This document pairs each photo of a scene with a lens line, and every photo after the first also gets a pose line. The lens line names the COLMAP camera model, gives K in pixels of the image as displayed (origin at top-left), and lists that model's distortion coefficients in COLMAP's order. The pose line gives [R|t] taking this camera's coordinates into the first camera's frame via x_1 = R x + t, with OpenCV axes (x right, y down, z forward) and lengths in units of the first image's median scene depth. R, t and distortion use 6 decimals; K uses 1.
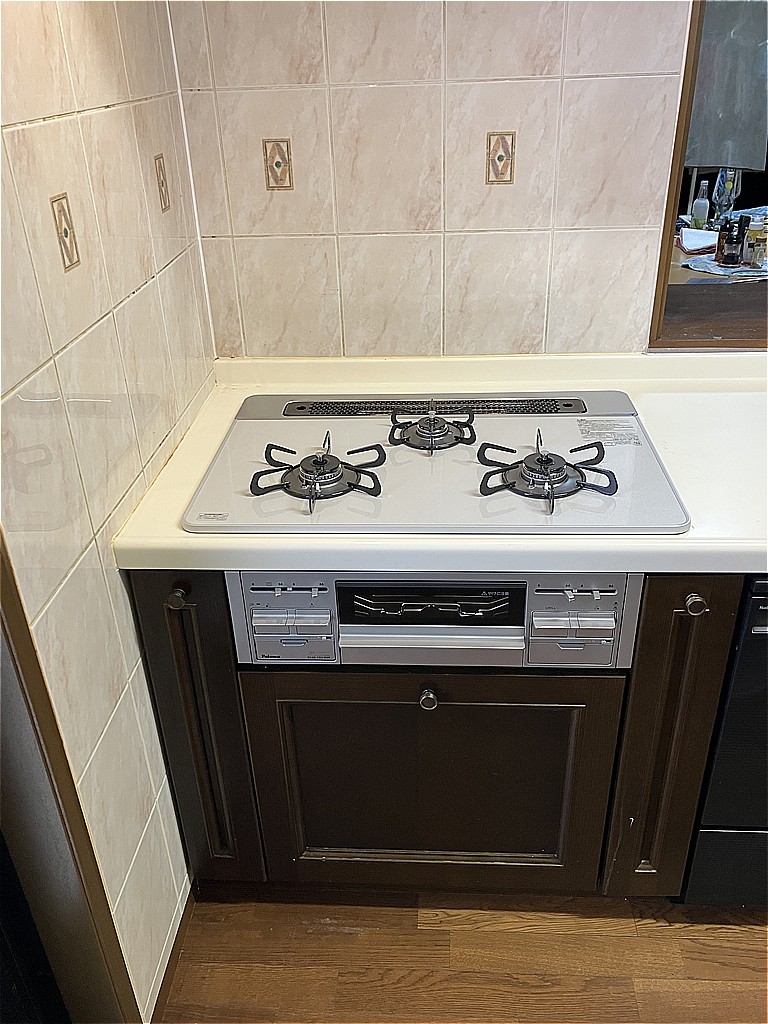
lens RADIAL K [[828.2, 0, 384.2], [0, 828.2, 493.5], [0, 0, 1]] dist [0.046910, -0.041966]
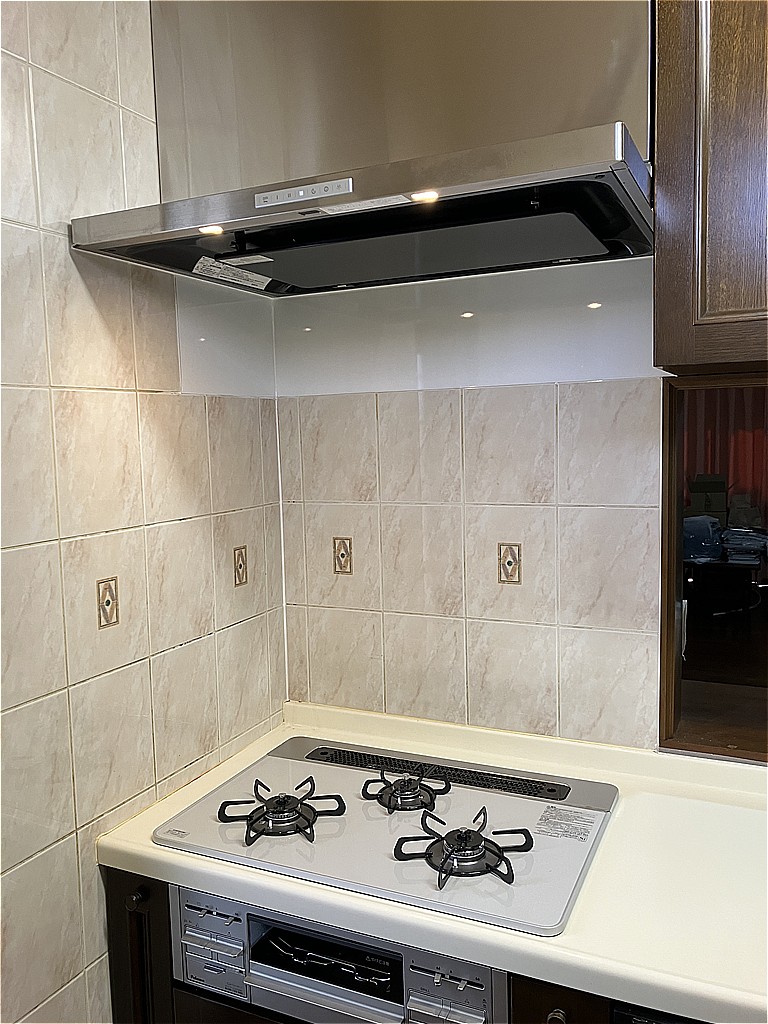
lens RADIAL K [[828.2, 0, 383.9], [0, 828.2, 510.8], [0, 0, 1]] dist [0.046910, -0.041966]
pose [[0.927278, 0.043934, -0.371787, 0.412685], [-0.180814, 0.922140, -0.342001, -0.035722], [0.327814, 0.384354, 0.863024, -0.105622]]
